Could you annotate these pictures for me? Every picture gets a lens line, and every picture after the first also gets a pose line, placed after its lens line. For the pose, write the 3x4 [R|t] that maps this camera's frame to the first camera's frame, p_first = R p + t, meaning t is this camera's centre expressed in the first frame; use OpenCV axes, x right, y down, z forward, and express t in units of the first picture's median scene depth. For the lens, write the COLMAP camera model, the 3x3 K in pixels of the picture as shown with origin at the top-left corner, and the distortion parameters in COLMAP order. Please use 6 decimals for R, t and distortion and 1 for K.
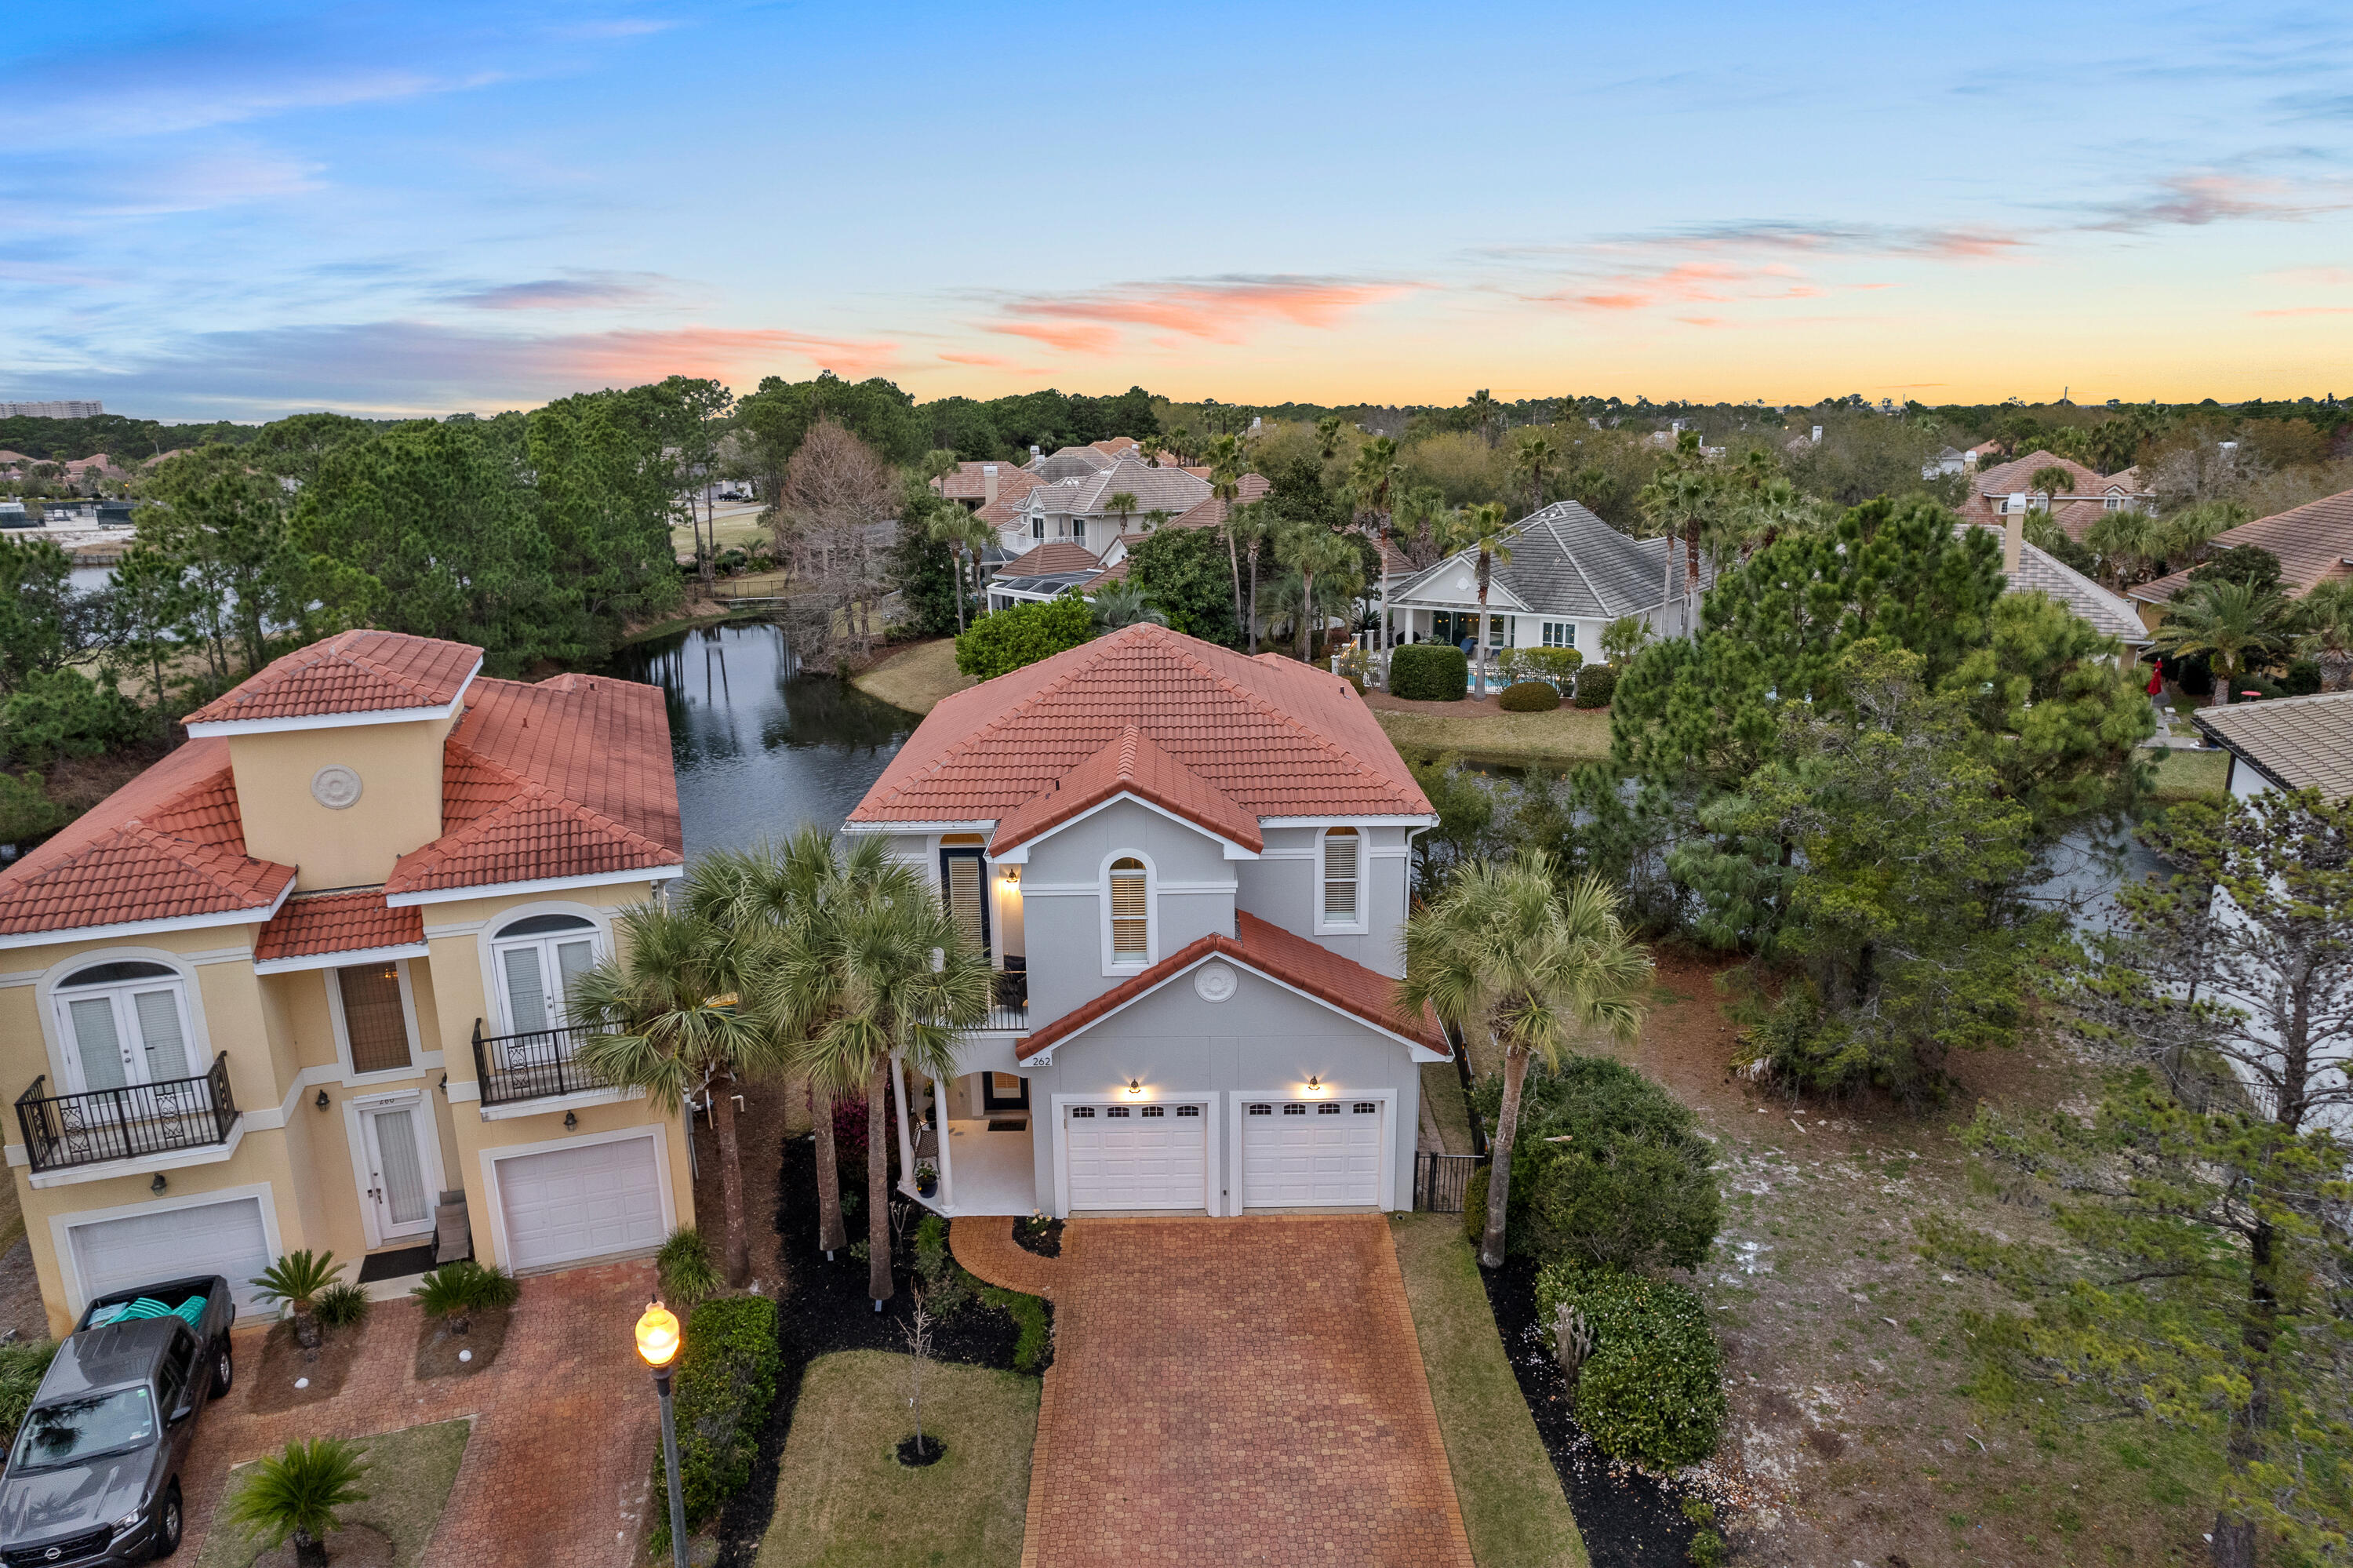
lens RADIAL K [[1511.7, 0, 1176.5], [0, 1511.7, 784.0], [0, 0, 1]] dist [-0.061827, 0.060267]
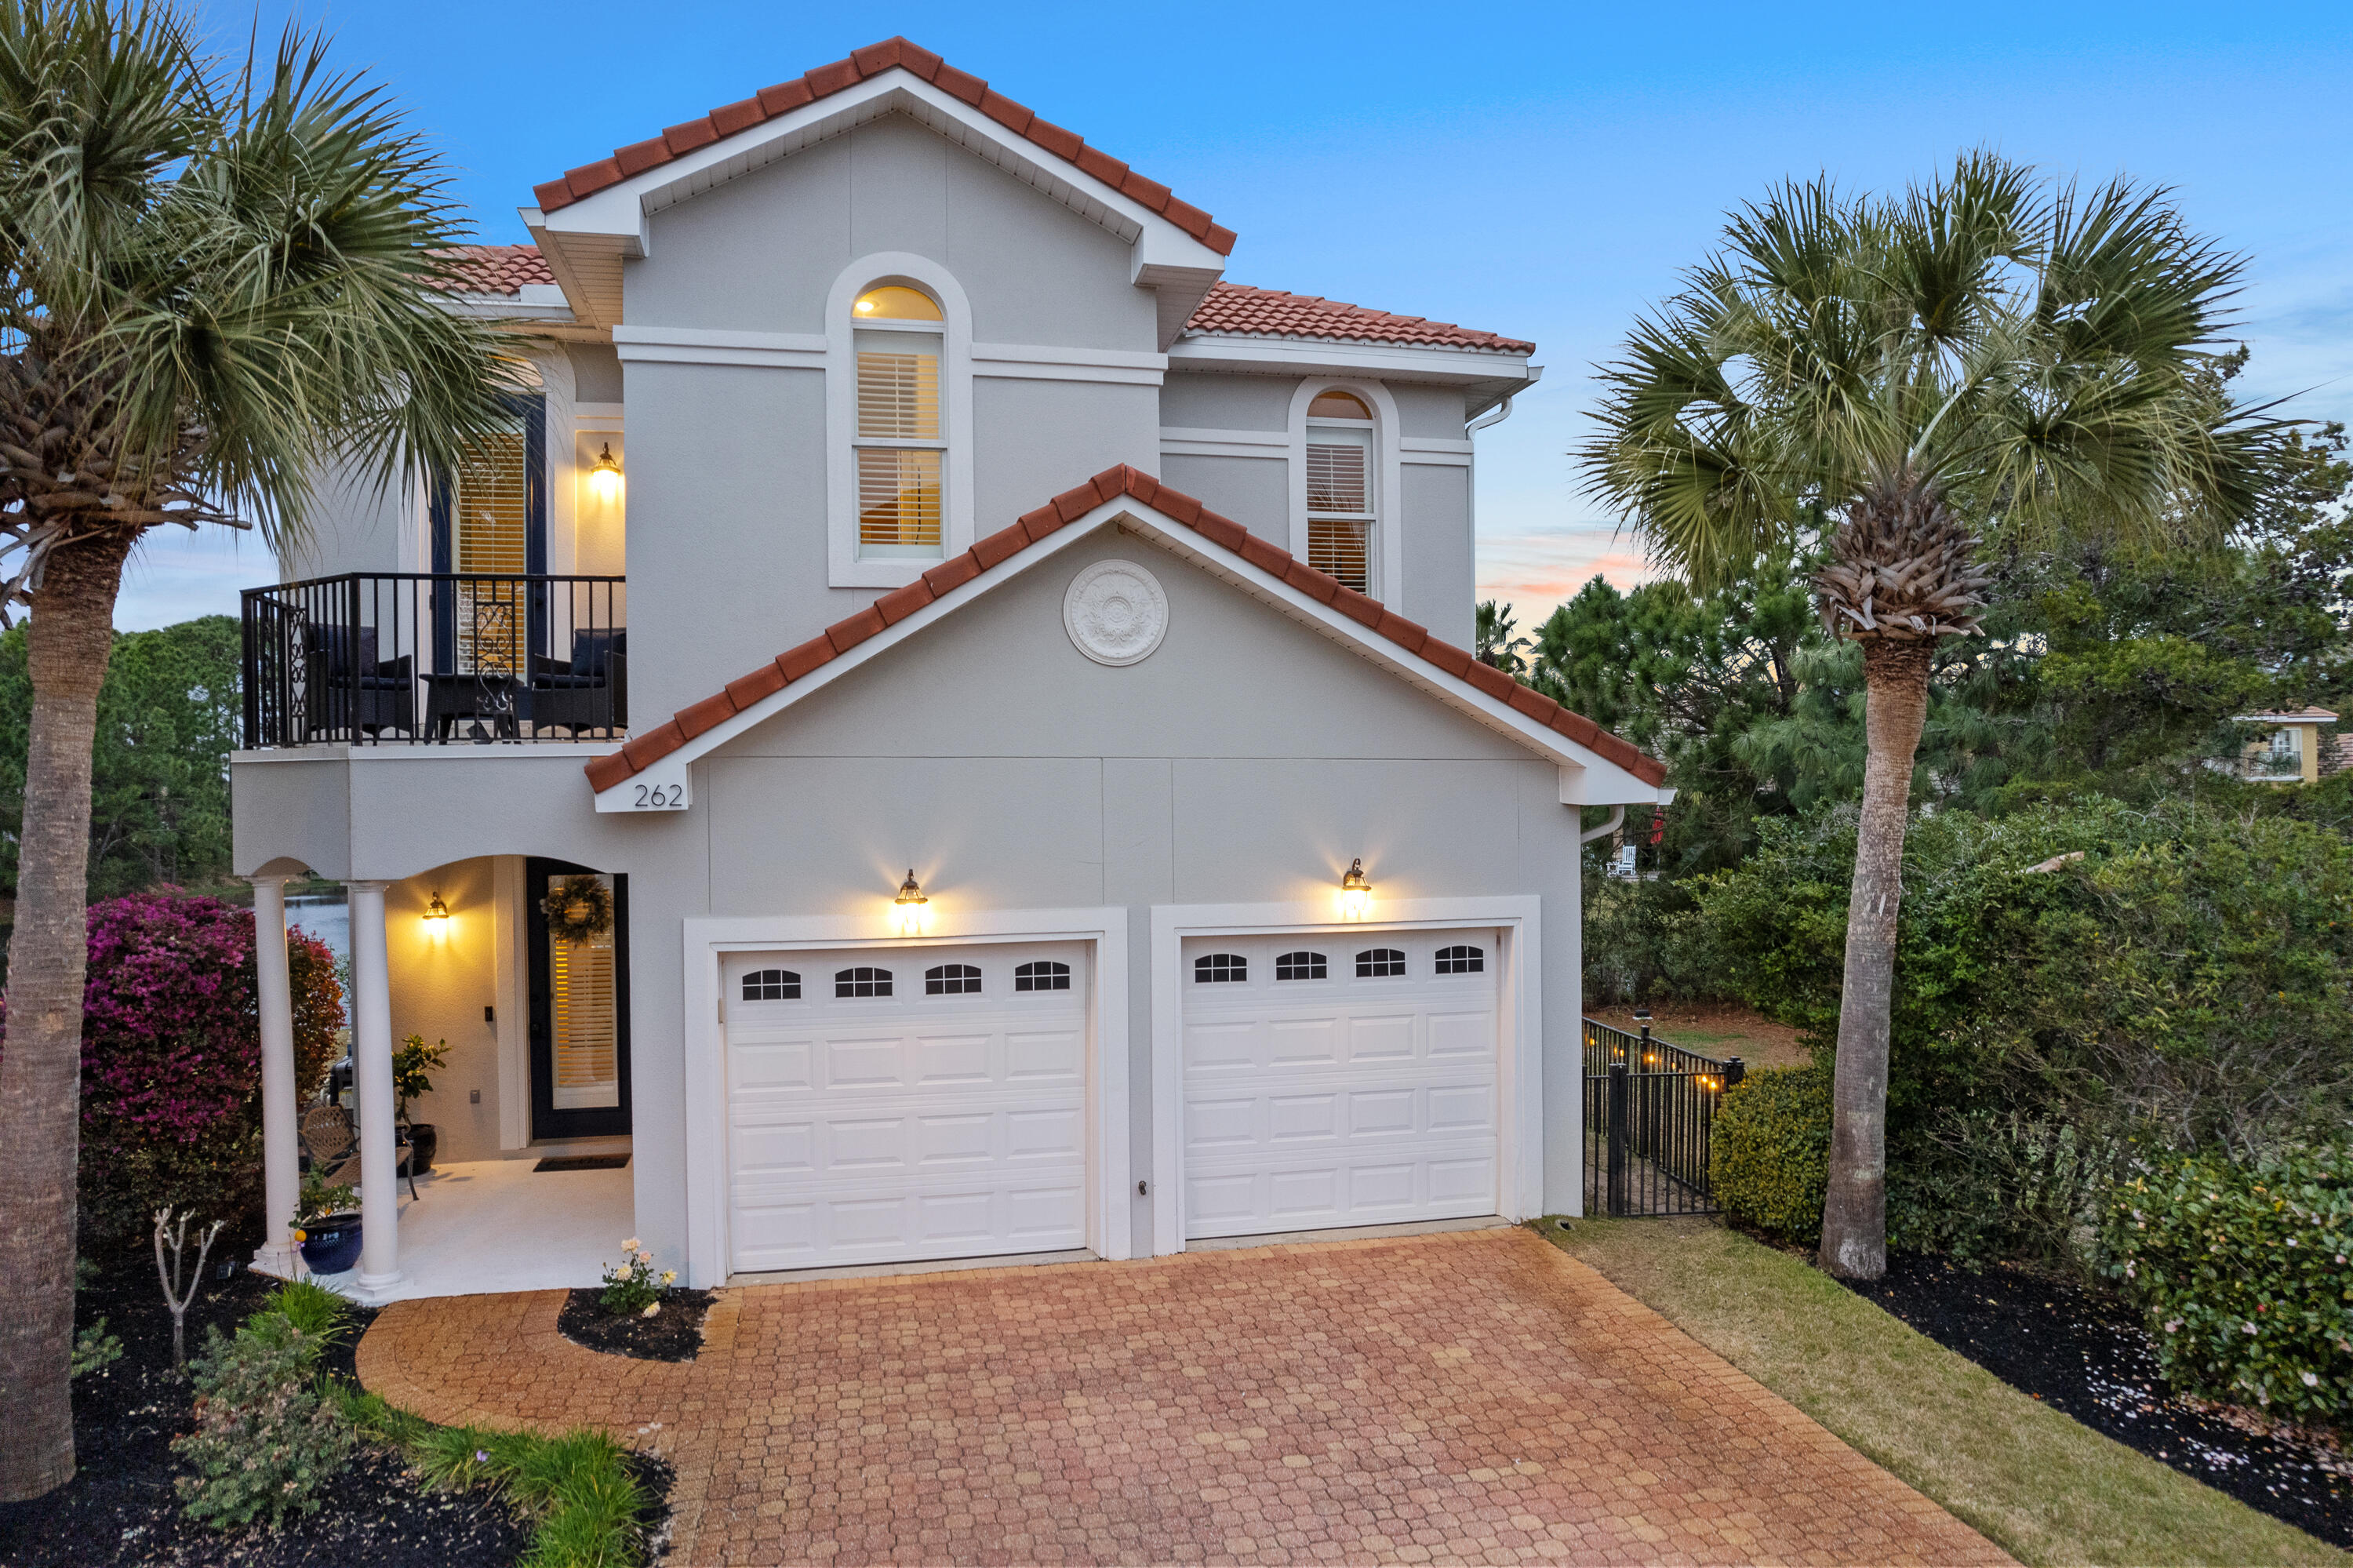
lens RADIAL K [[1500.5, 0, 1173.9], [0, 1500.5, 790.5], [0, 0, 1]] dist [-0.083379, 0.081870]
pose [[0.976878, 0.003880, 0.213764, -0.045556], [0.051356, 0.966304, -0.252228, 0.286481], [-0.207540, 0.257374, 0.943762, 0.645429]]
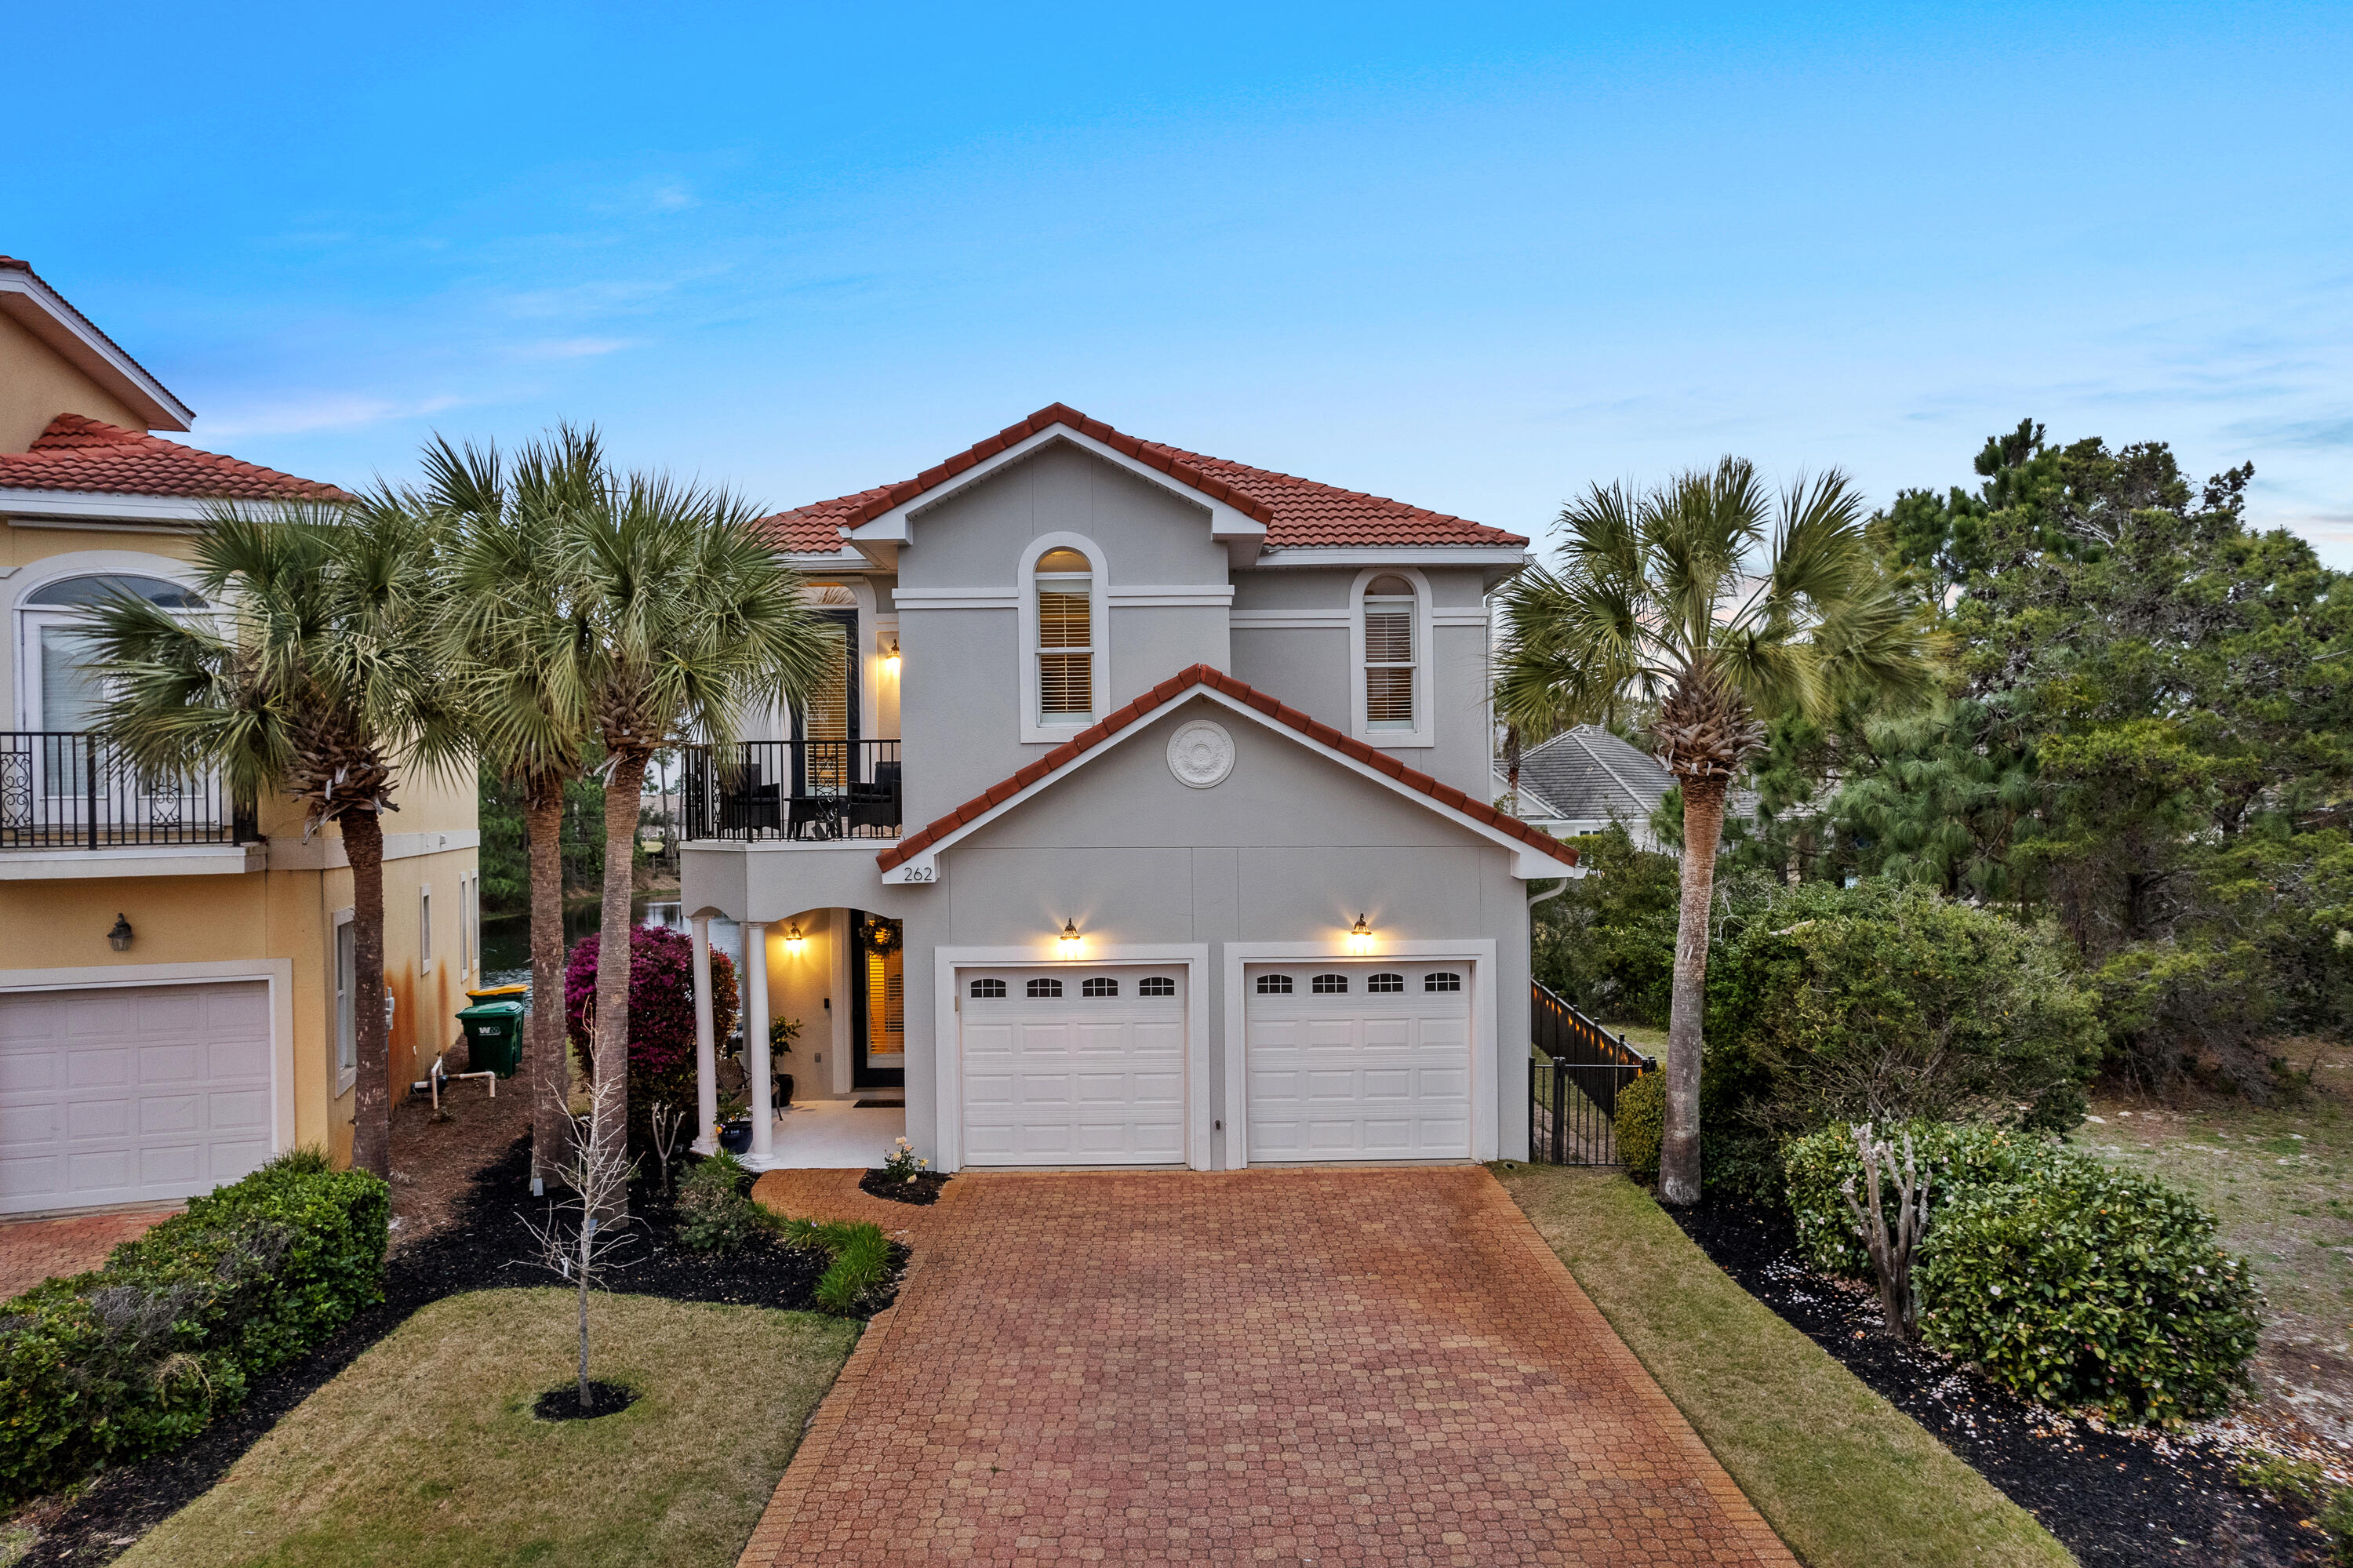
lens RADIAL K [[1511.7, 0, 1176.5], [0, 1511.7, 784.0], [0, 0, 1]] dist [-0.061827, 0.060267]
pose [[0.999999, 0.001188, -0.001092, 0.017037], [-0.001436, 0.963879, -0.266338, 0.319294], [0.000737, 0.266339, 0.963879, 0.403781]]
